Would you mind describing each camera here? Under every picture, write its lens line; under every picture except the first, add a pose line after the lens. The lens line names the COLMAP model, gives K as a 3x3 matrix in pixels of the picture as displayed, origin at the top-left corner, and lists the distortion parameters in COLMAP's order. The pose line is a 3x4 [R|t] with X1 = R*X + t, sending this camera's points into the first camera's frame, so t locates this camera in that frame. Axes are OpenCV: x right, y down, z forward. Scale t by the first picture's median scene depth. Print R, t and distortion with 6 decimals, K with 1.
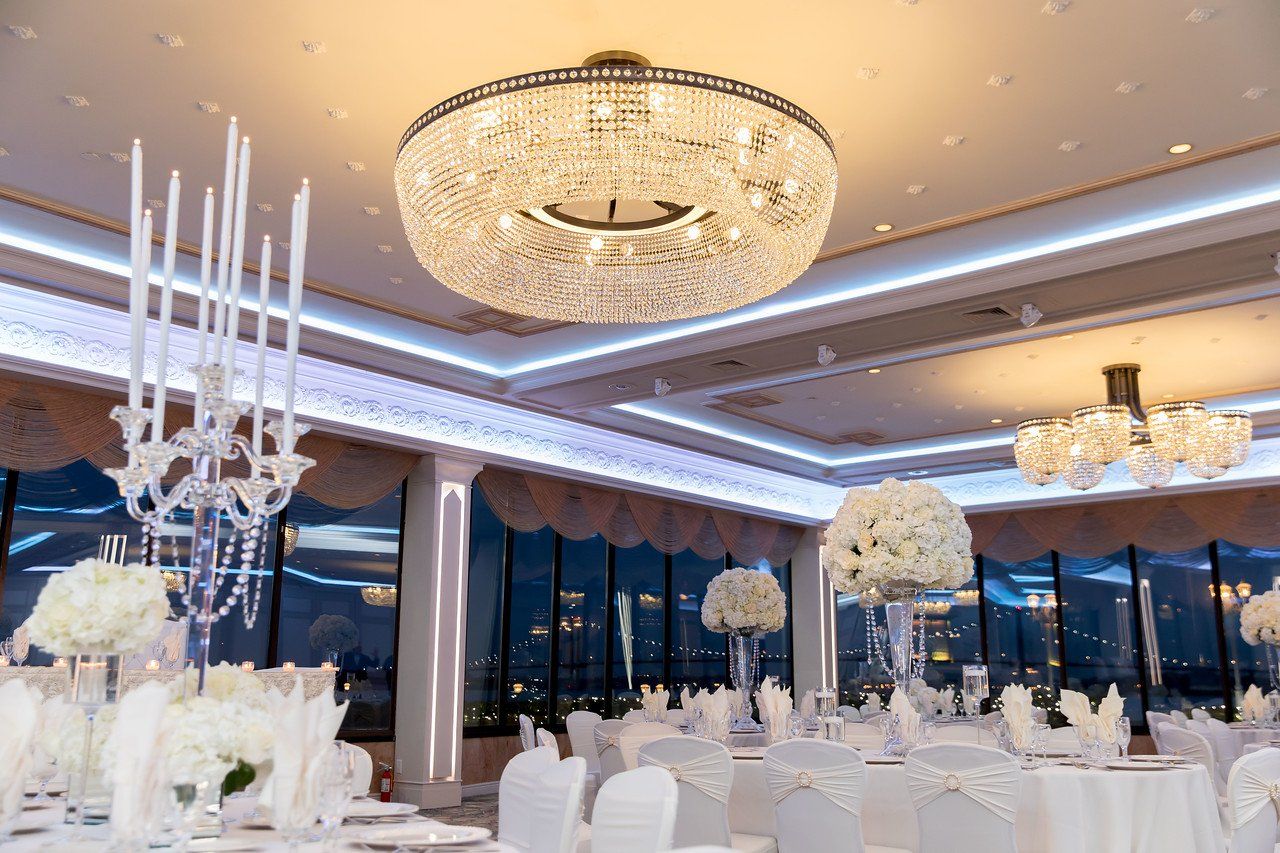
lens RADIAL K [[1210.3, 0, 640.0], [0, 1210.3, 426.5], [0, 0, 1]] dist [0.011131, 0.007173]
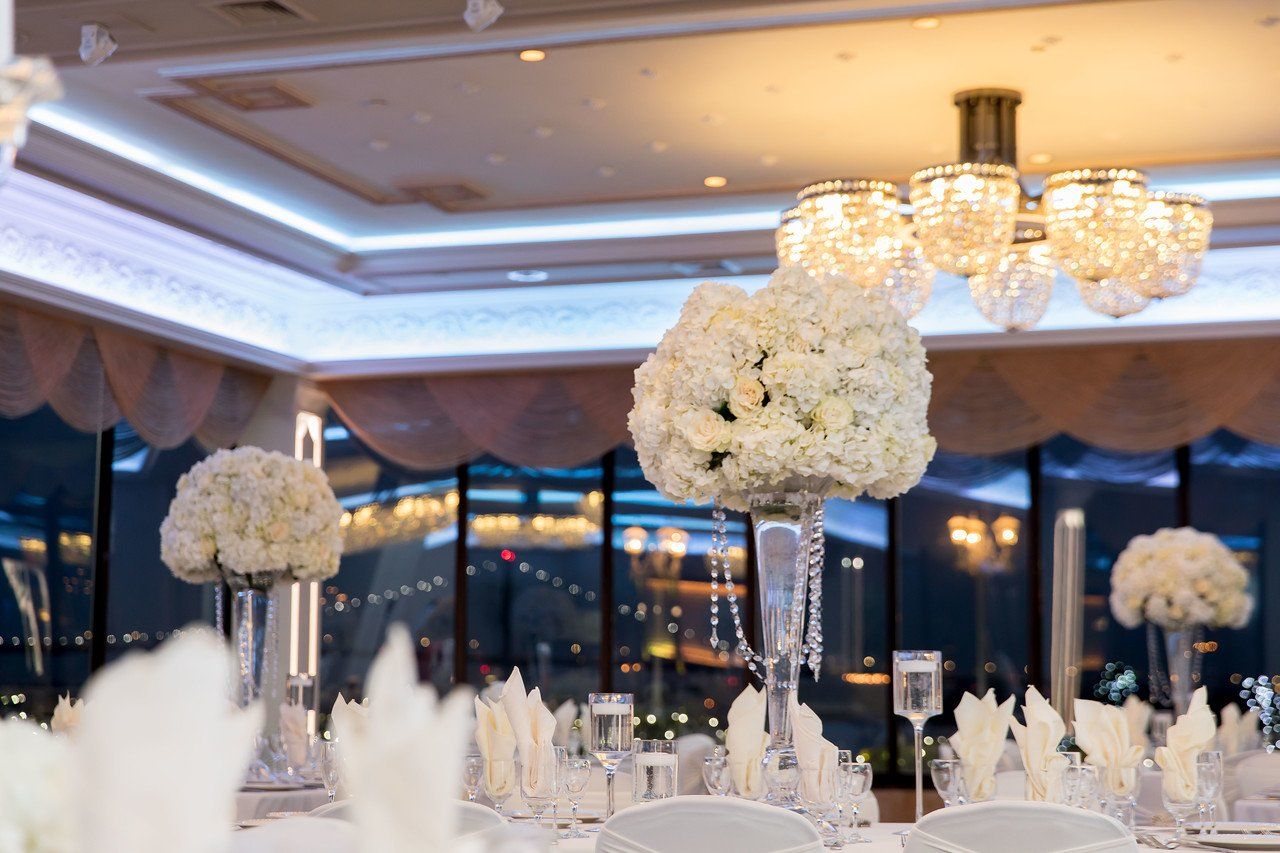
lens RADIAL K [[2446.0, 0, 640.0], [0, 2446.0, 426.5], [0, 0, 1]] dist [0.023126, -0.021922]
pose [[0.937518, 0.044281, 0.345108, -0.103607], [-0.078239, 0.993297, 0.085092, 0.015835], [-0.339027, -0.106776, 0.934698, 0.059677]]
